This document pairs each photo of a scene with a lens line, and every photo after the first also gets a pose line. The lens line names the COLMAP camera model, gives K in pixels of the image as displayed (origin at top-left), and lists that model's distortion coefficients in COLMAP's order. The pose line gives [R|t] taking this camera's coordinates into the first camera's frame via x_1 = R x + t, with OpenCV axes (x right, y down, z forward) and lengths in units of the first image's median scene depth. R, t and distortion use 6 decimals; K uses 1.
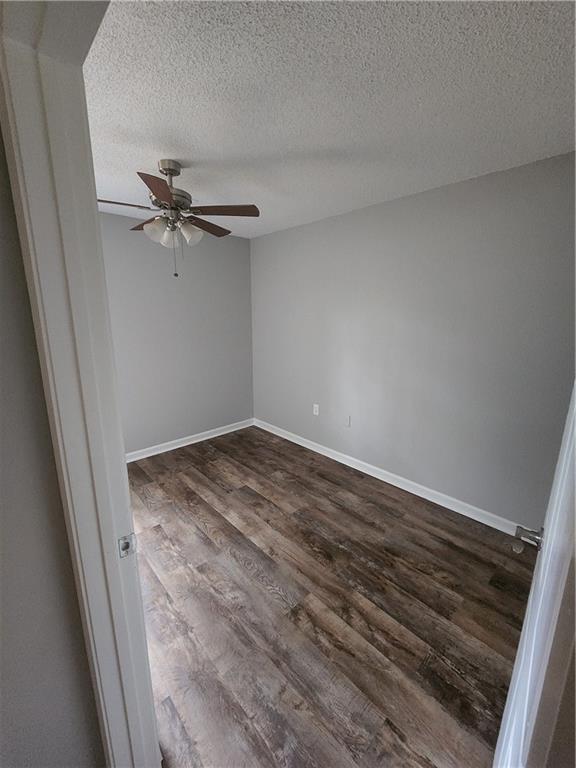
lens RADIAL K [[320.5, 0, 285.0], [0, 320.5, 380.6], [0, 0, 1]] dist [-0.014937, 0.003149]
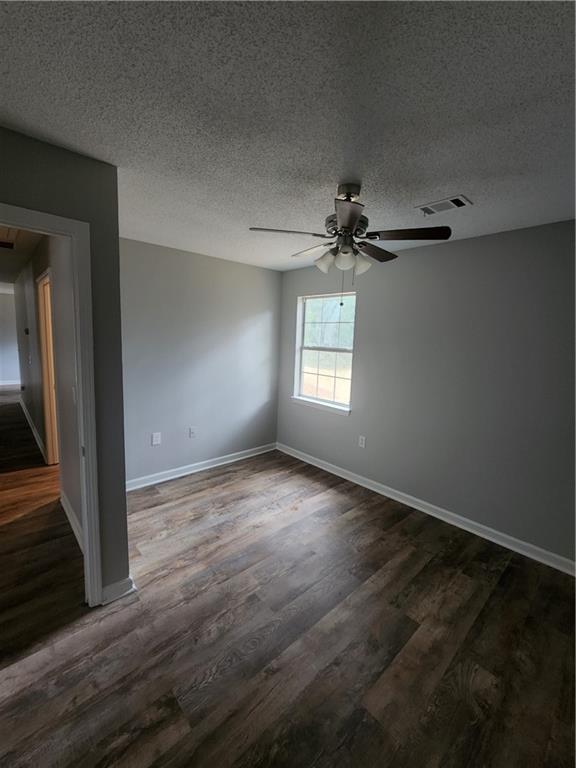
lens RADIAL K [[320.5, 0, 285.0], [0, 320.5, 380.6], [0, 0, 1]] dist [-0.014937, 0.003149]
pose [[0.001142, 0.140960, -0.990015, 0.607322], [-0.254305, 0.957508, 0.136038, -0.201345], [0.967123, 0.251610, 0.036940, 0.895256]]
